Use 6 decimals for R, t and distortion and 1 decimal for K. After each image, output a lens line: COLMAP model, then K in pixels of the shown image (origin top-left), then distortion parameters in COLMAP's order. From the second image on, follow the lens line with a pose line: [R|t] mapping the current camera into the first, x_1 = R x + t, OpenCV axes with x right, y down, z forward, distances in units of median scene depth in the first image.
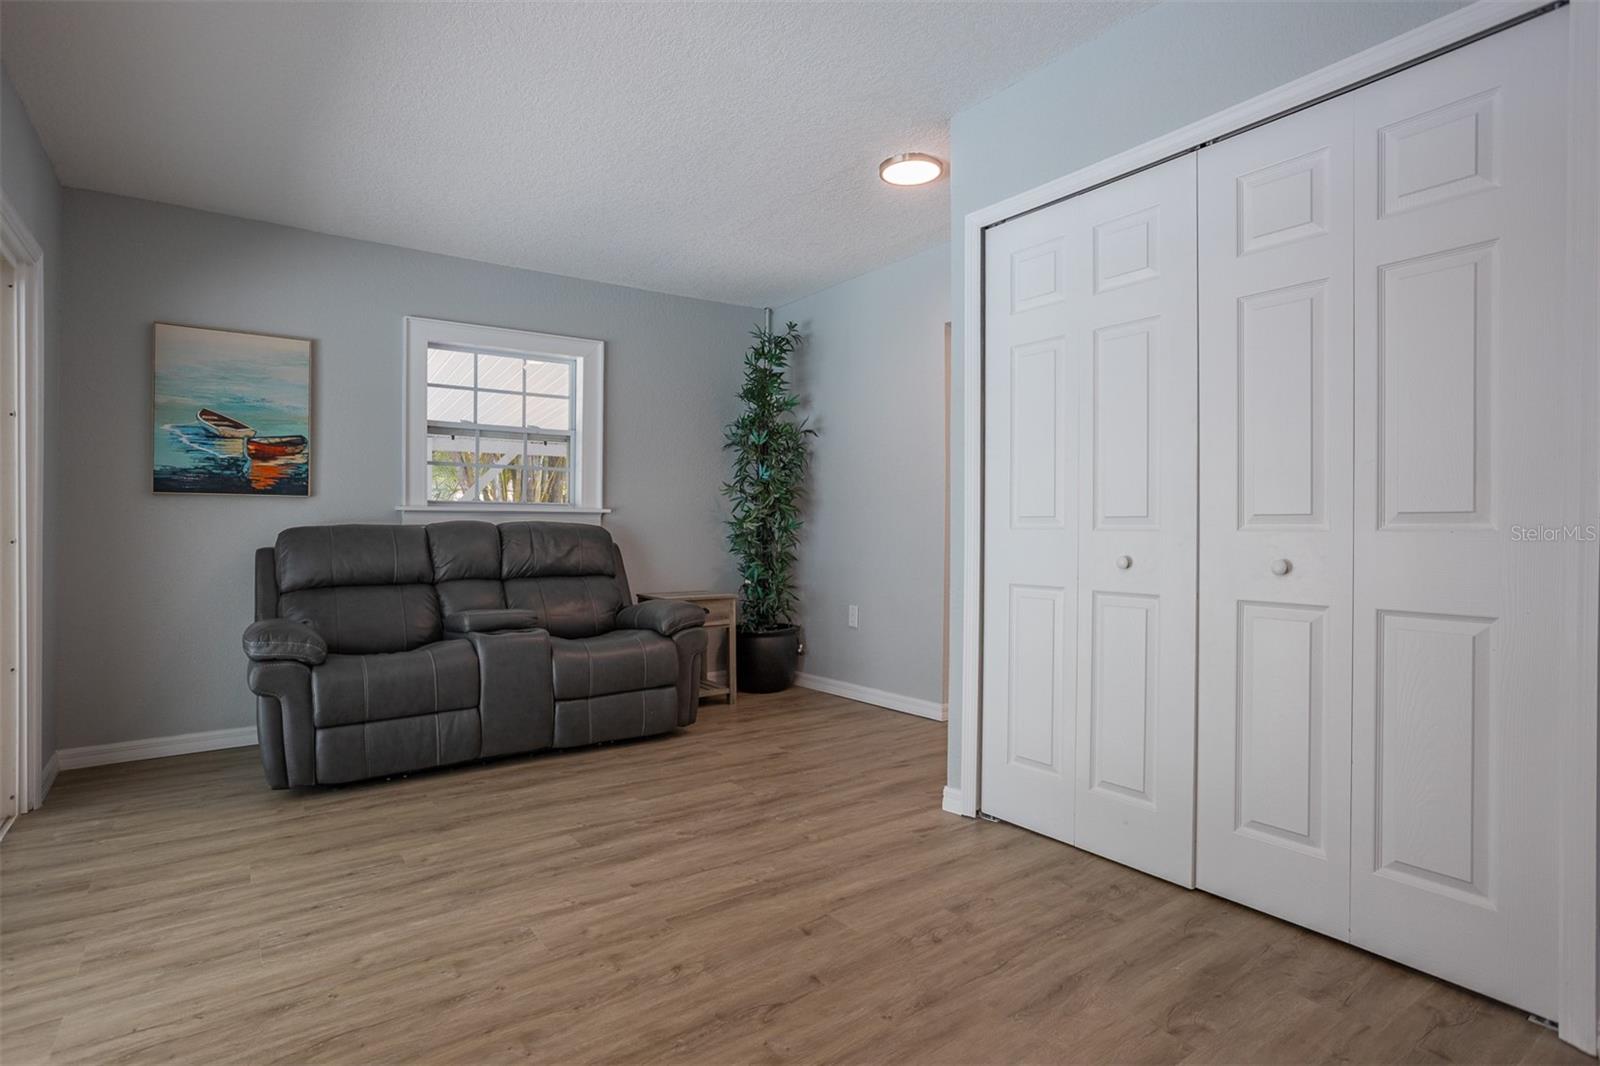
lens RADIAL K [[815.3, 0, 795.0], [0, 815.3, 530.7], [0, 0, 1]] dist [-0.051817, 0.030947]
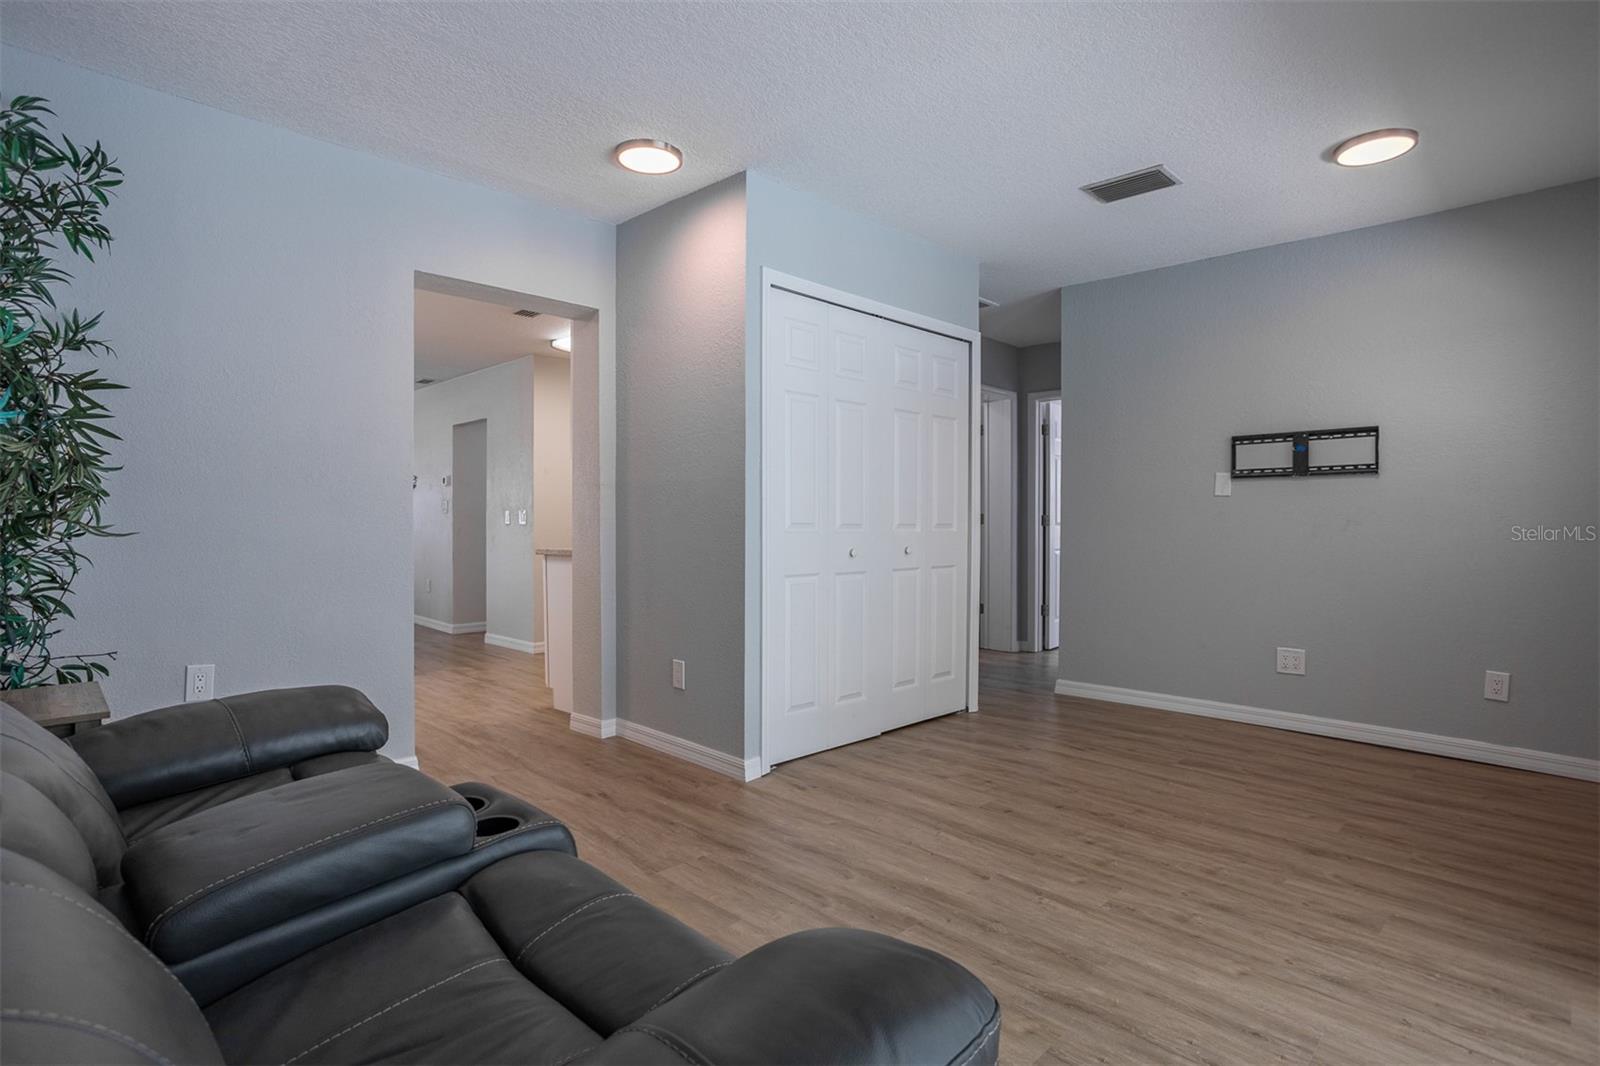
lens RADIAL K [[776.1, 0, 802.4], [0, 776.1, 534.6], [0, 0, 1]] dist [-0.054330, 0.027822]
pose [[-0.149145, -0.013641, 0.988721, -0.997184], [0.002191, 0.999898, 0.014126, -0.020659], [-0.988813, 0.004273, -0.149100, 1.202742]]
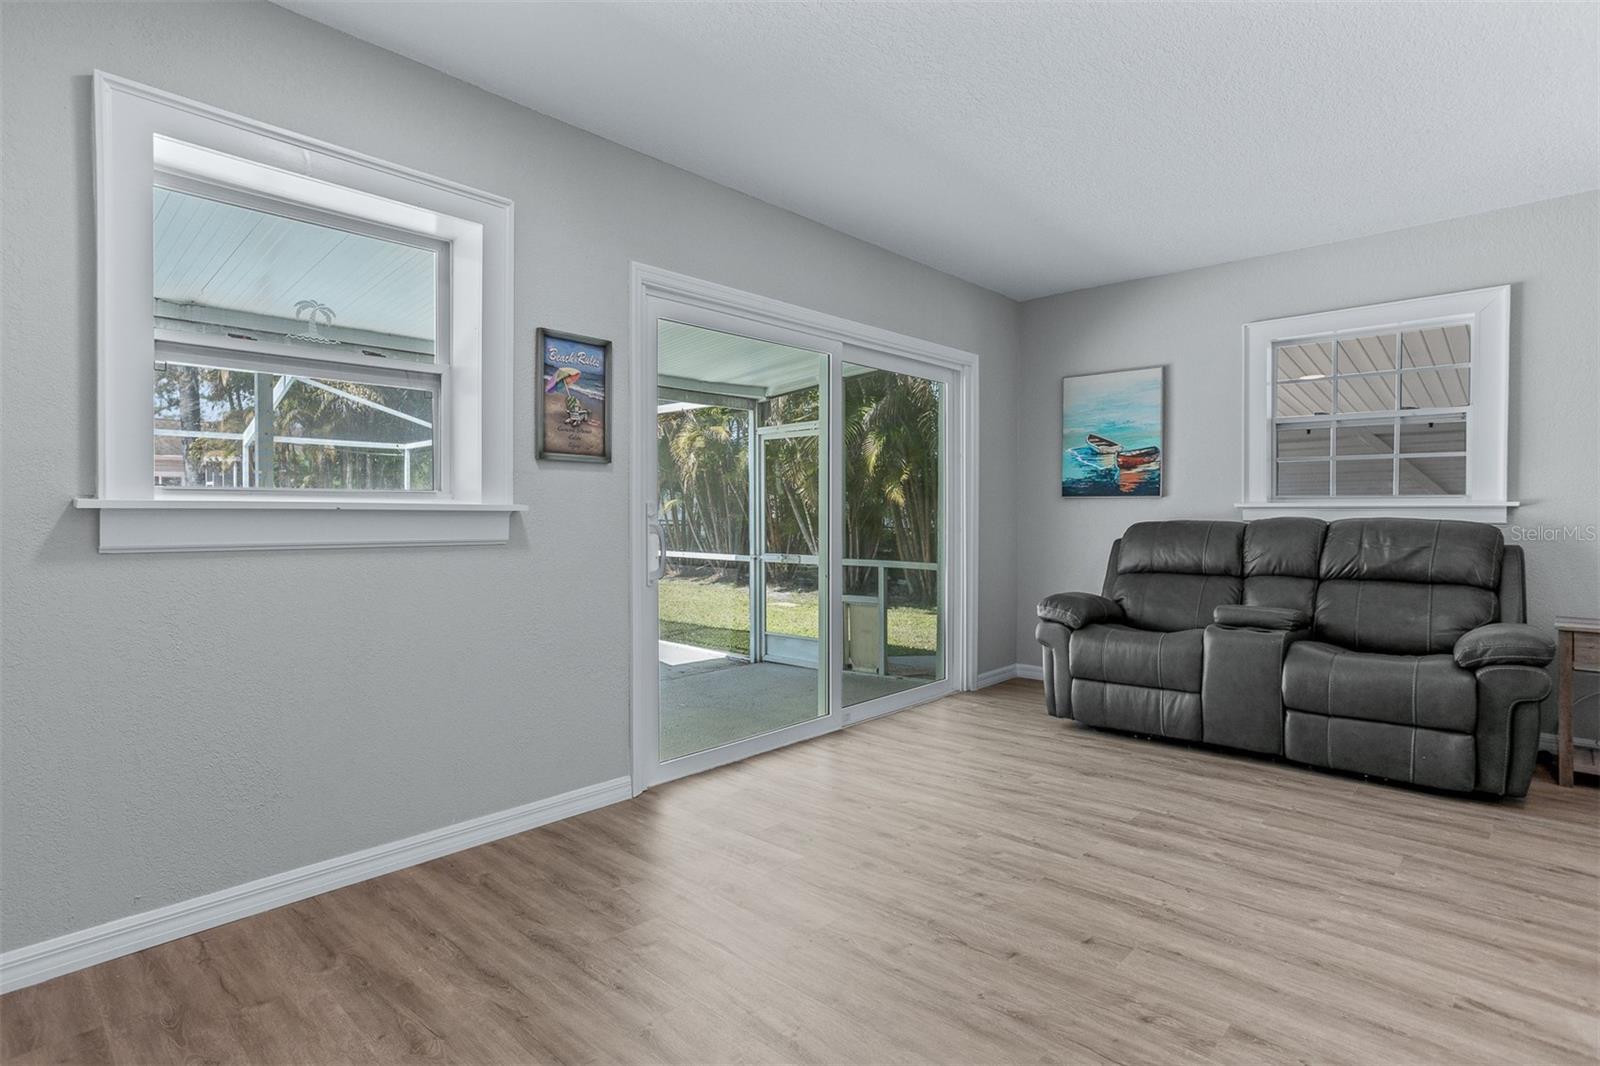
lens RADIAL K [[815.3, 0, 795.0], [0, 815.3, 530.7], [0, 0, 1]] dist [-0.051817, 0.030947]
pose [[0.182116, 0.021568, -0.983041, 0.698956], [-0.001395, 0.999764, 0.021676, -0.025068], [0.983276, -0.002576, 0.182103, 0.352439]]
